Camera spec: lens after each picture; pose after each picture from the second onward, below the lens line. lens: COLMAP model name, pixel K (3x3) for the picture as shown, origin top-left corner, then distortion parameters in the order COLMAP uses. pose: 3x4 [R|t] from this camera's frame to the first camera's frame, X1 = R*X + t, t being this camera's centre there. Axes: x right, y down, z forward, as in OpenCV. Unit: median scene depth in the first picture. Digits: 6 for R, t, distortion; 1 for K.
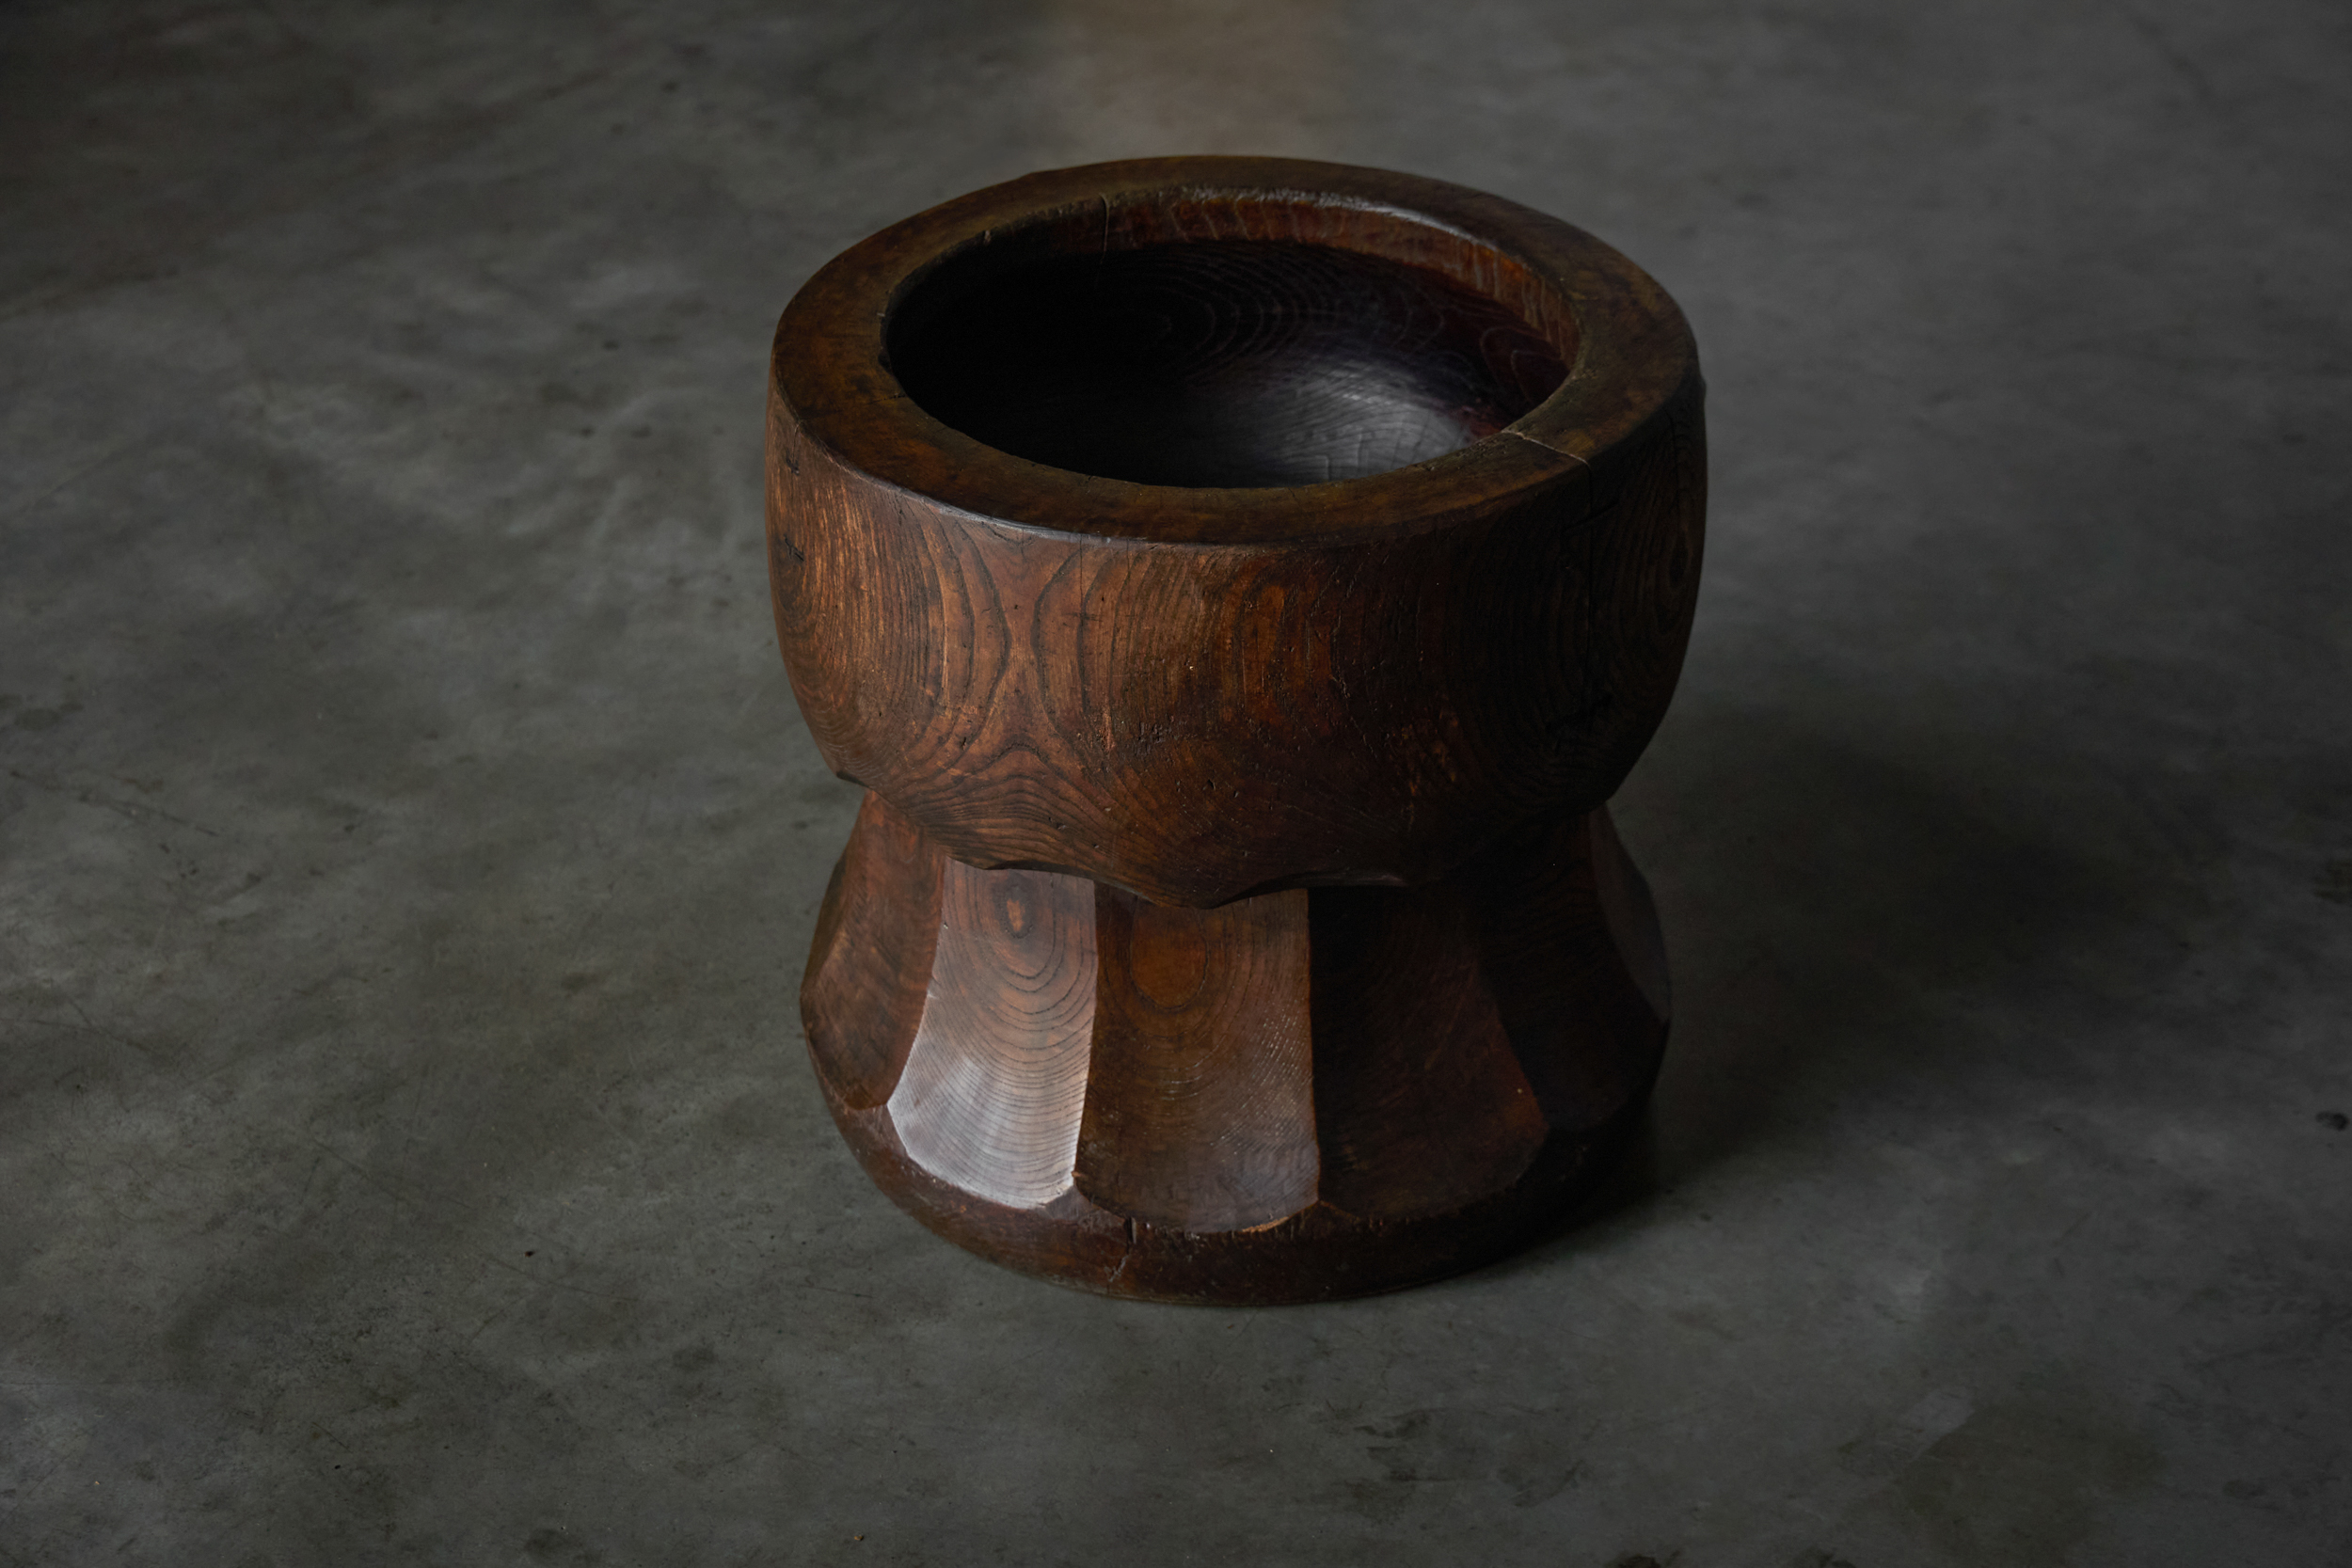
lens RADIAL K [[3996.3, 0, 1184.6], [0, 3996.3, 783.4], [0, 0, 1]] dist [-0.011891, 0.000000]
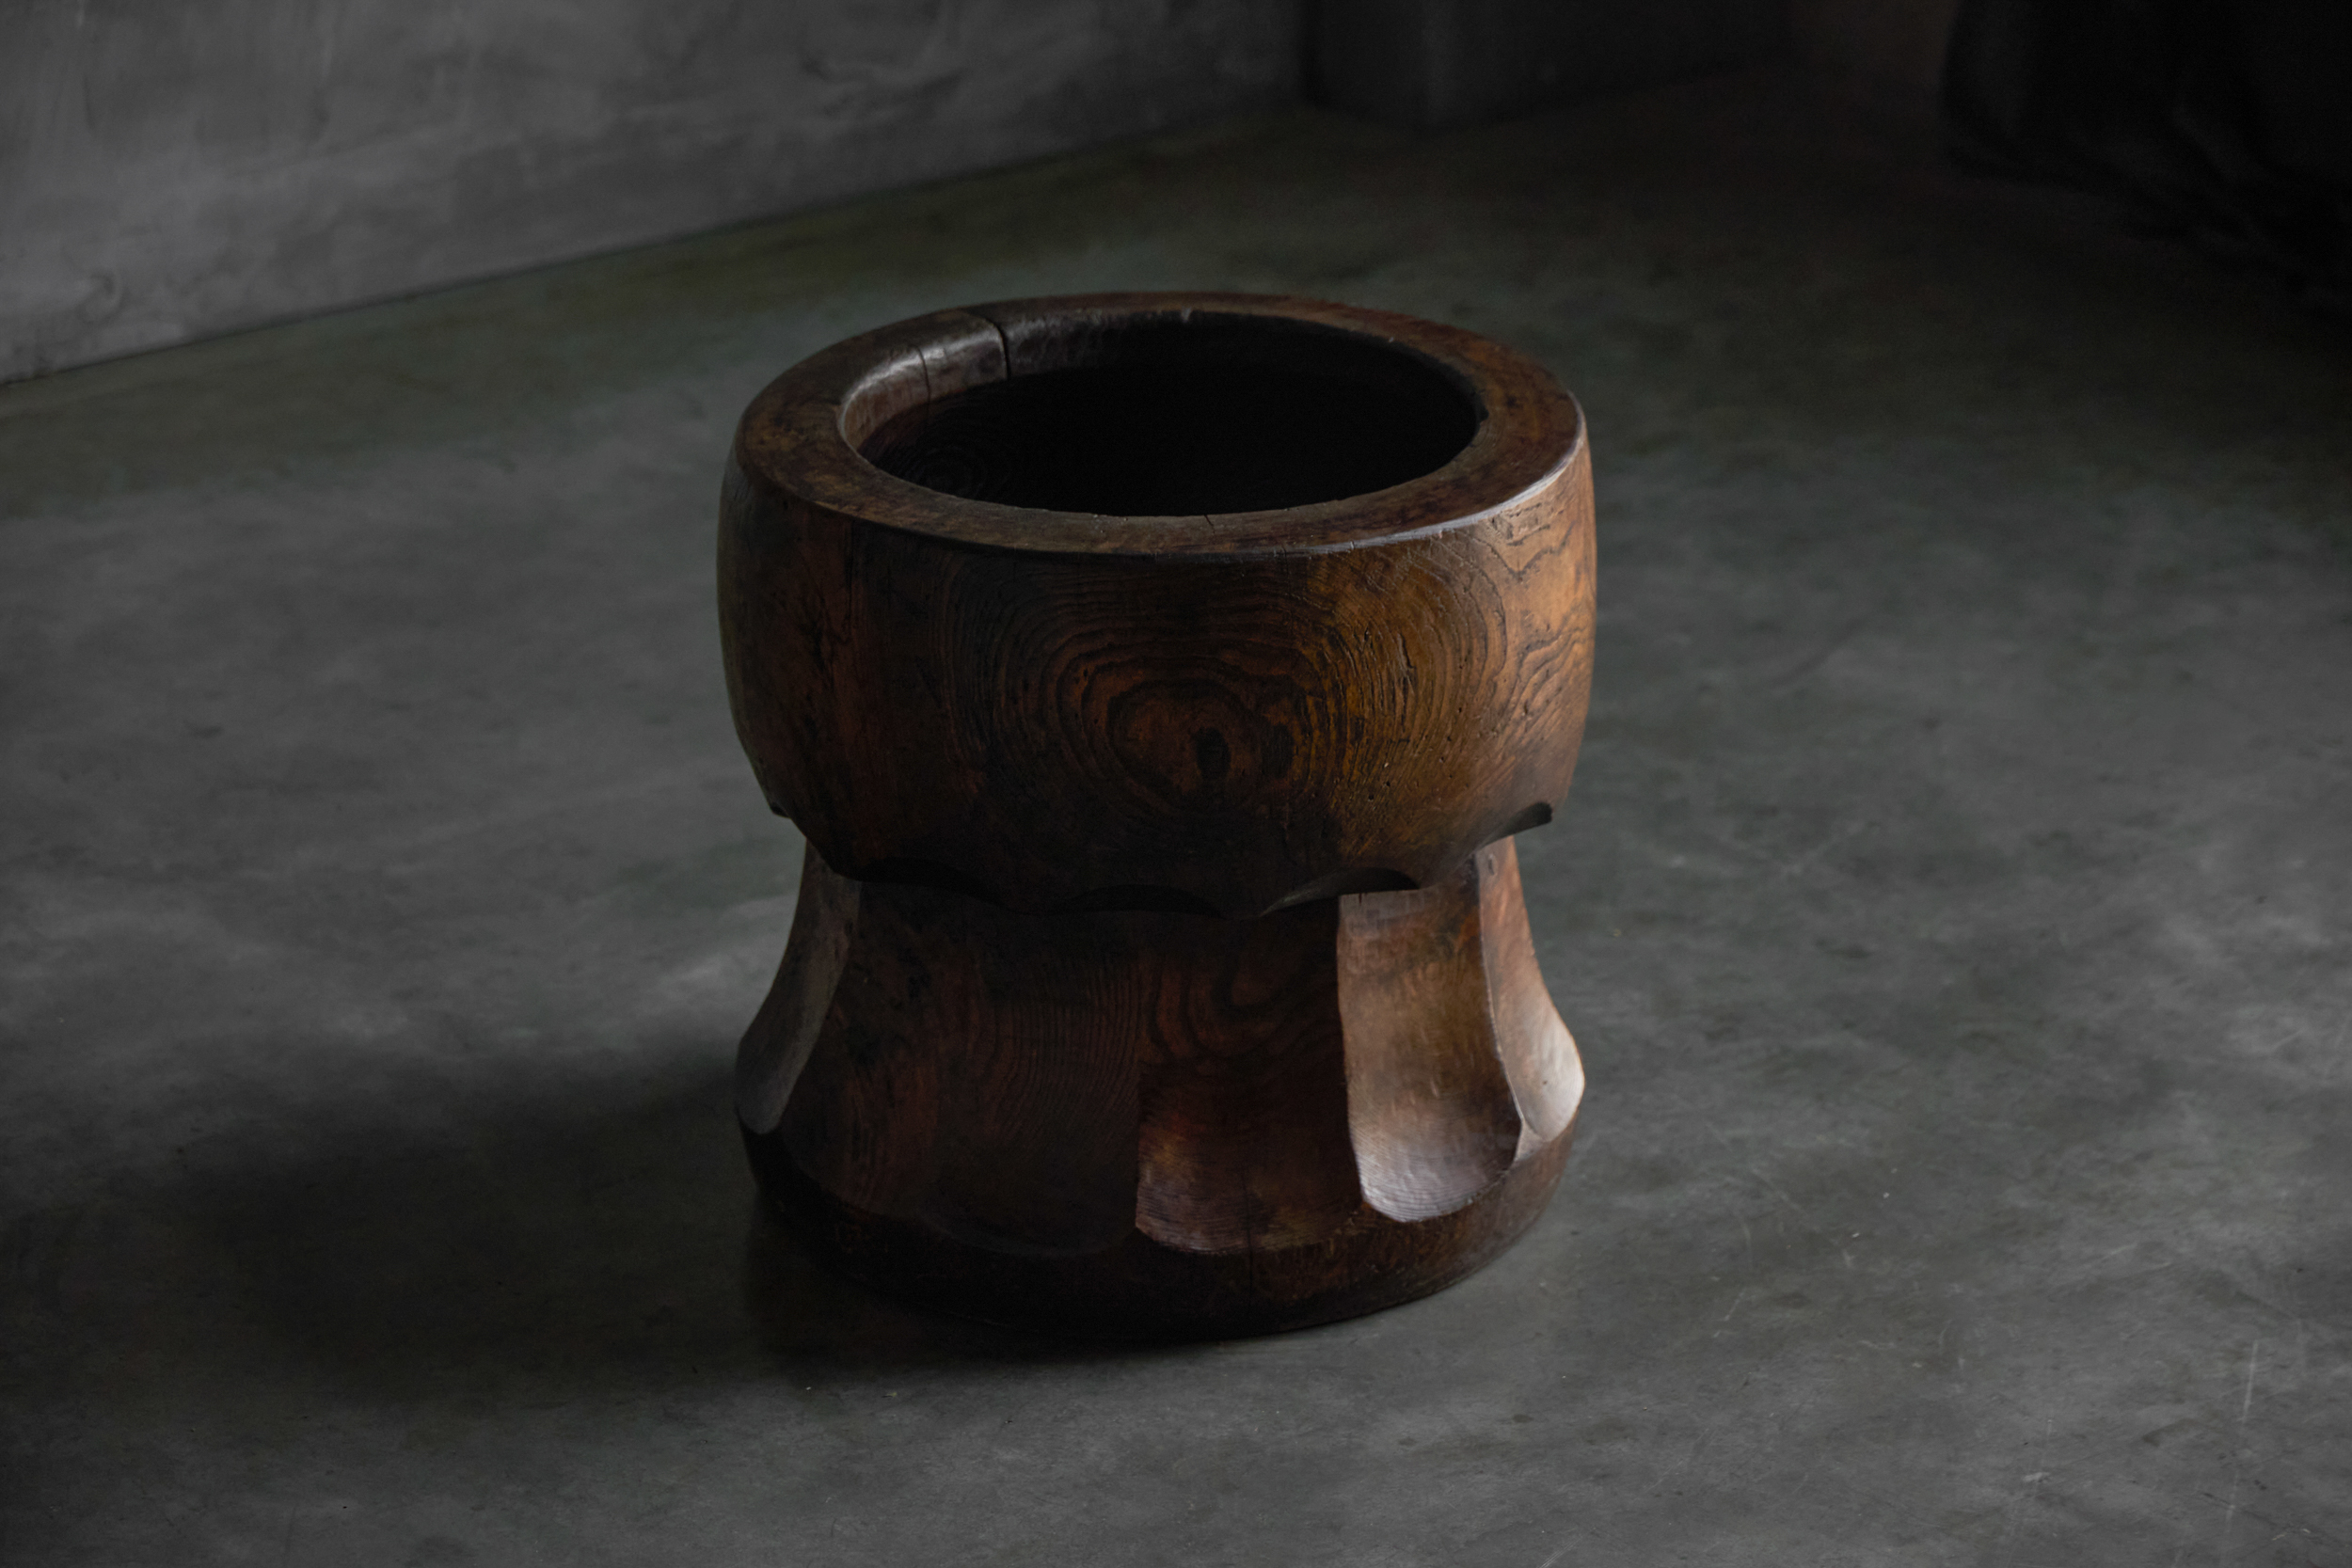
lens RADIAL K [[6712.4, 0, 1178.6], [0, 6712.4, 783.1], [0, 0, 1]] dist [-0.042558, 0.000000]
pose [[-0.966036, -0.084311, 0.244268, -0.417536], [0.145023, 0.605487, 0.782530, -1.383737], [-0.213877, 0.791377, -0.572695, 1.978759]]
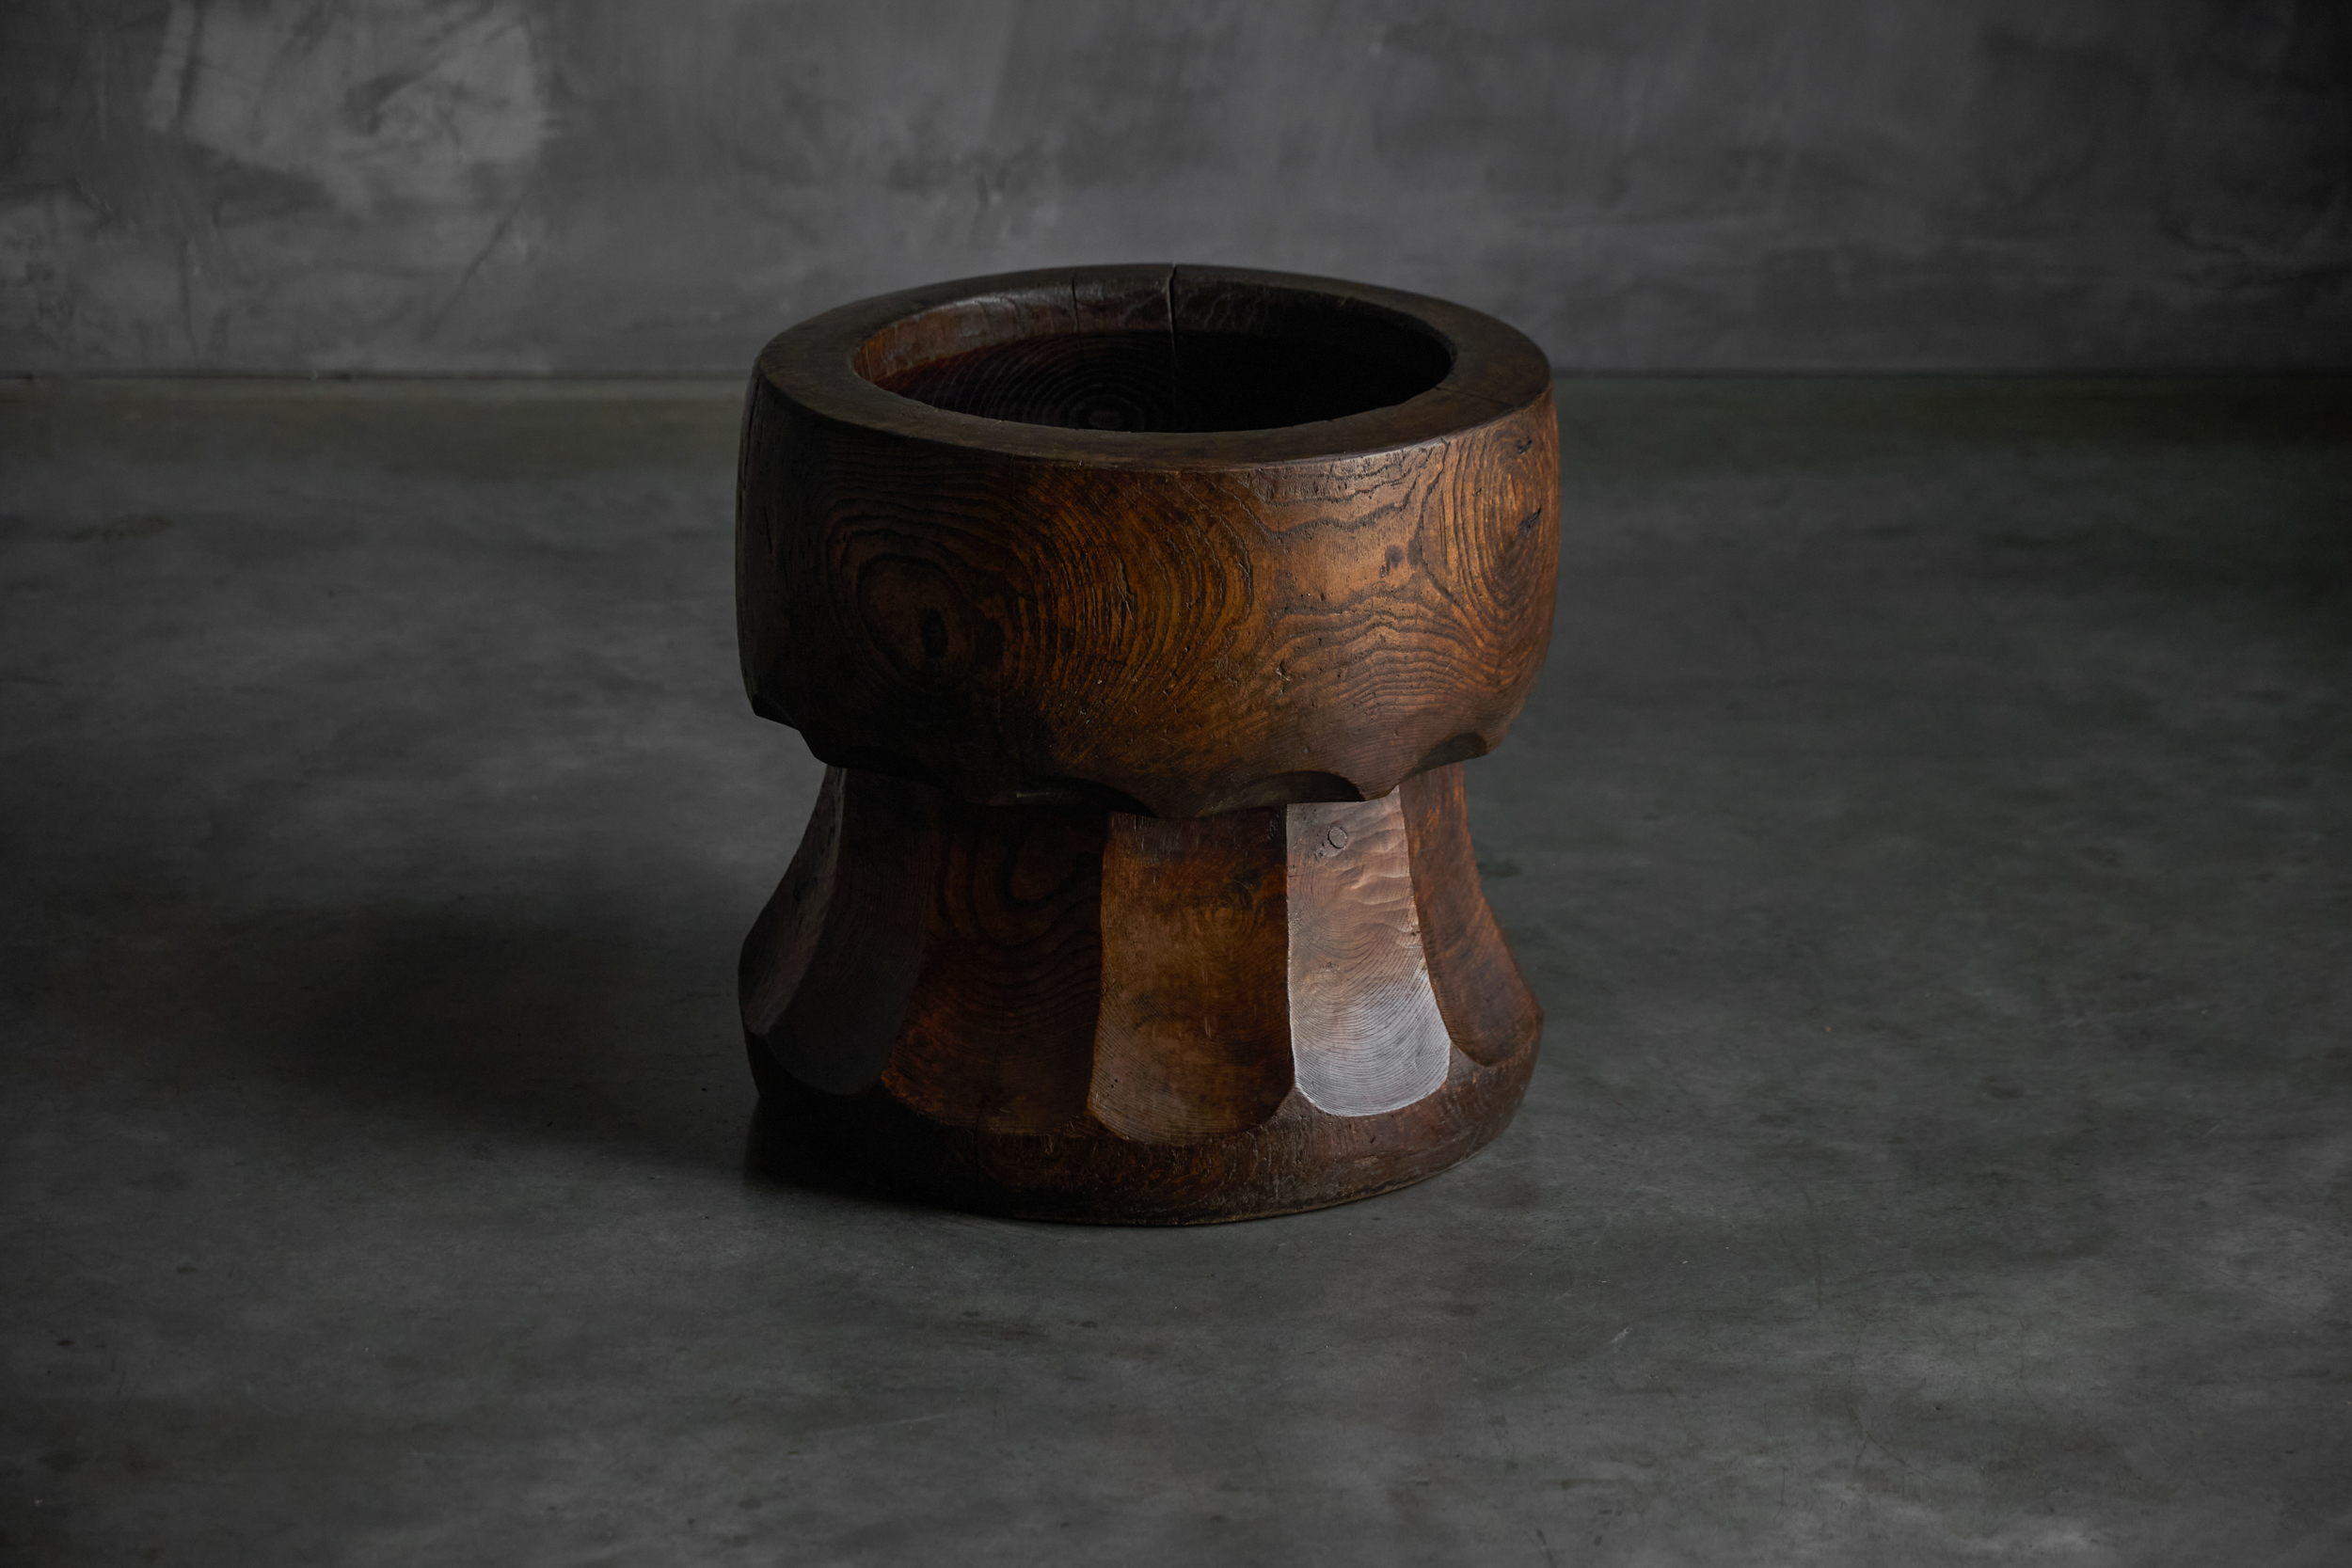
lens RADIAL K [[7037.4, 0, 1175.8], [0, 7037.4, 785.7], [0, 0, 1]] dist [0.050076, 0.000000]
pose [[-0.637208, -0.234336, 0.734202, -1.409458], [0.400240, 0.713496, 0.575093, -1.109537], [-0.658615, 0.660311, -0.360854, 1.683255]]
